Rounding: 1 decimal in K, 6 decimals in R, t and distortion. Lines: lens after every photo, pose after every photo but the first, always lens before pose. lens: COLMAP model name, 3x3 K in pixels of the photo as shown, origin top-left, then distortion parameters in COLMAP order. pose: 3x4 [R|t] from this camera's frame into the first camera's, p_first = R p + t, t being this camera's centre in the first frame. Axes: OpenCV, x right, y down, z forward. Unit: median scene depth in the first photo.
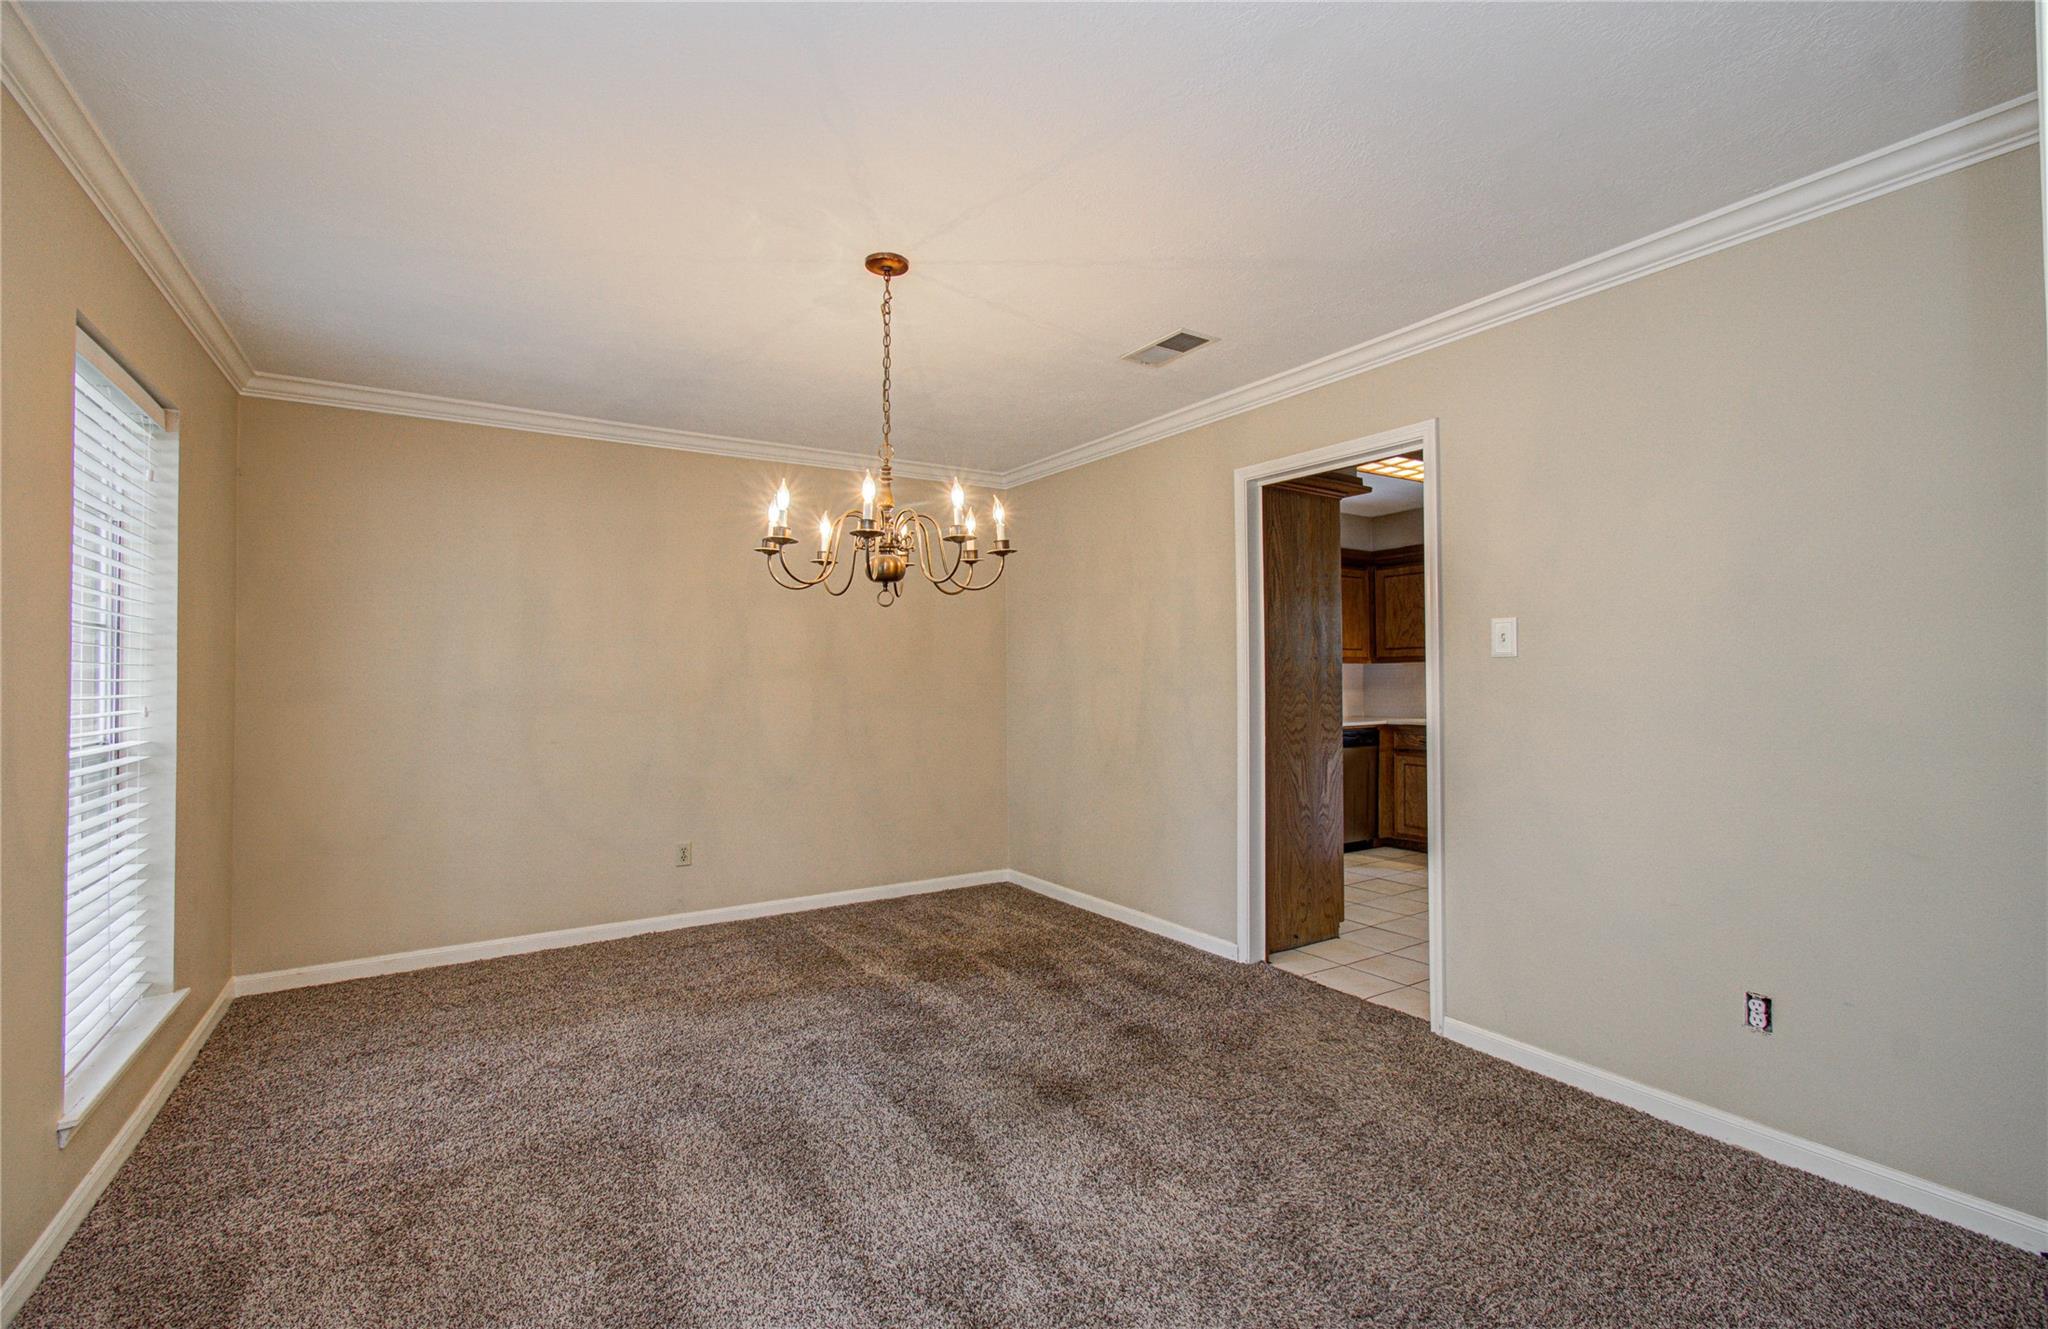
lens RADIAL K [[879.3, 0, 1024.2], [0, 879.3, 670.3], [0, 0, 1]] dist [0.001142, -0.000366]
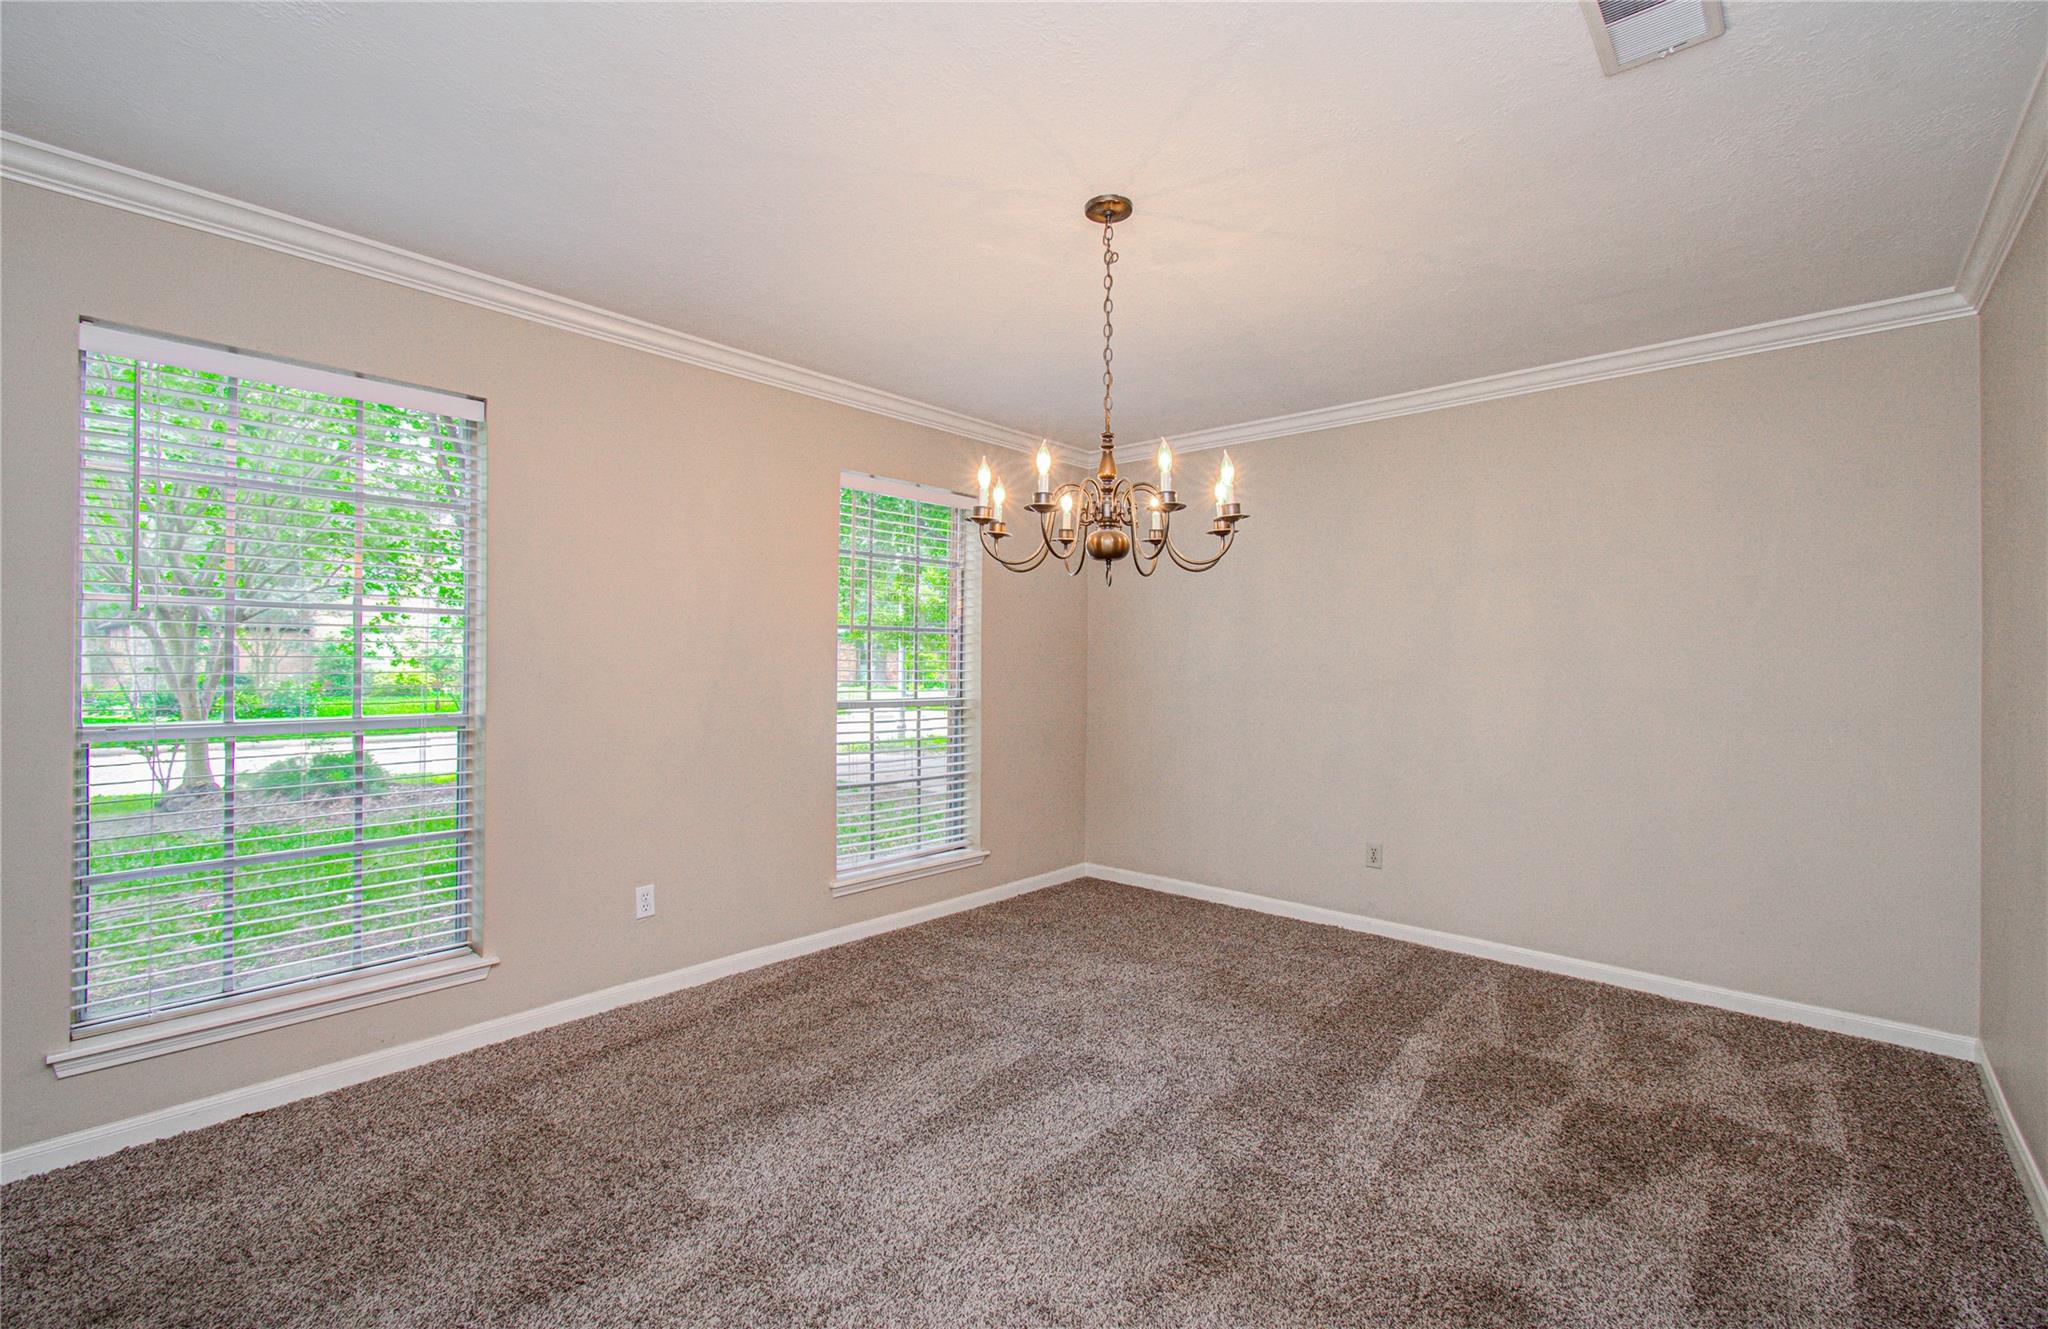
lens RADIAL K [[879.3, 0, 1013.0], [0, 879.3, 661.0], [0, 0, 1]] dist [0.001142, -0.000366]
pose [[0.272552, 0.006146, -0.962121, 0.538701], [-0.003787, 0.999979, 0.005315, -0.000135], [0.962134, 0.002195, 0.272570, 0.503134]]
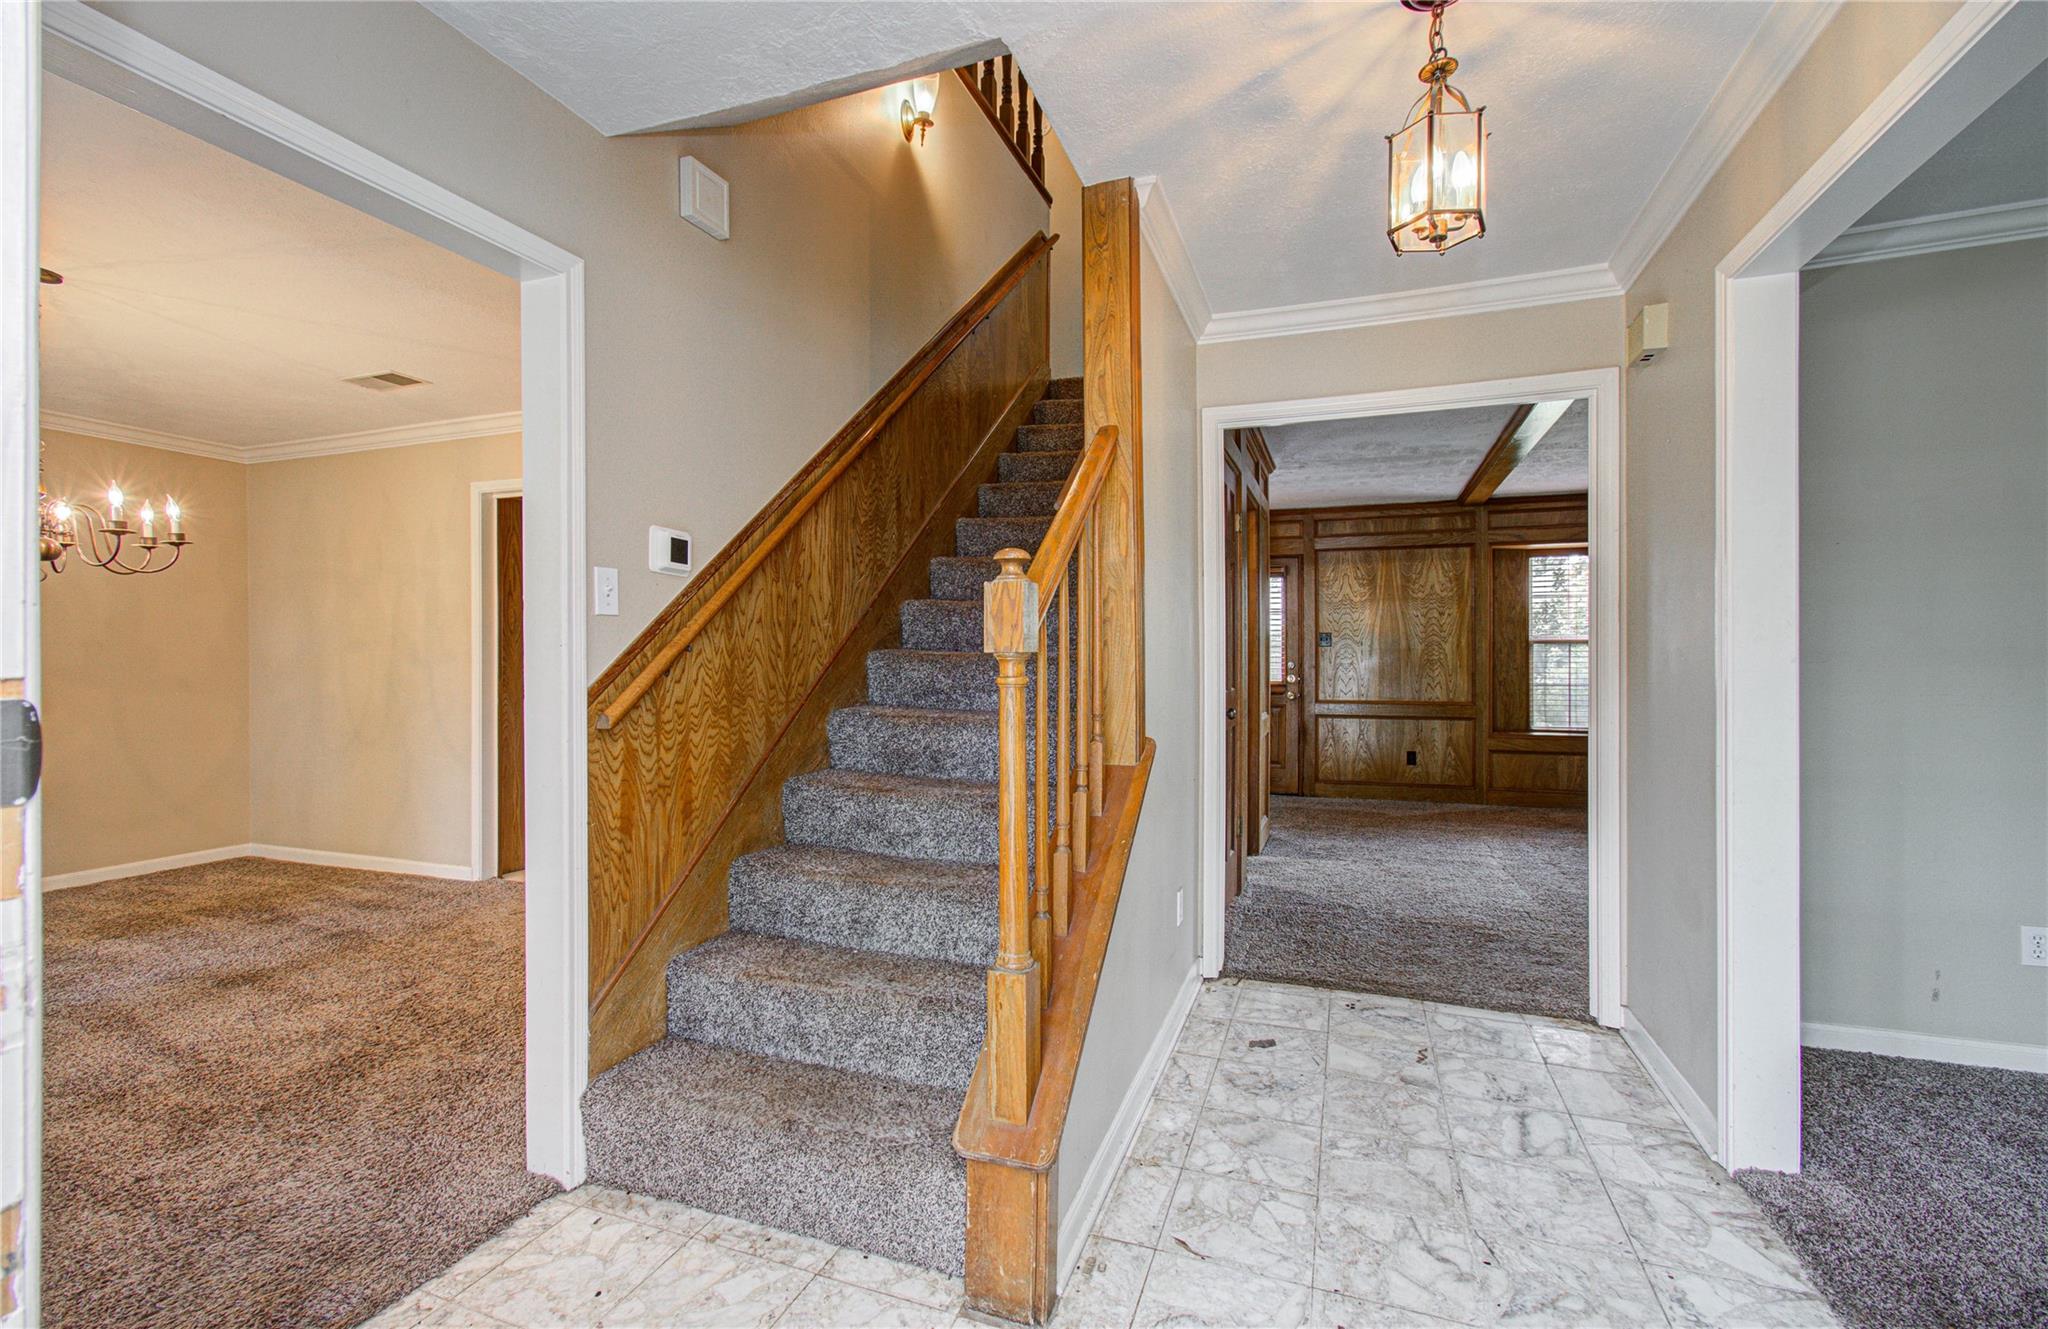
lens RADIAL K [[879.3, 0, 1026.2], [0, 879.3, 664.4], [0, 0, 1]] dist [0.001142, -0.000366]
pose [[0.803691, -0.006530, 0.595011, 0.153254], [-0.001008, 0.999923, 0.012335, 0.011300], [-0.595046, -0.010513, 0.803623, -0.521953]]
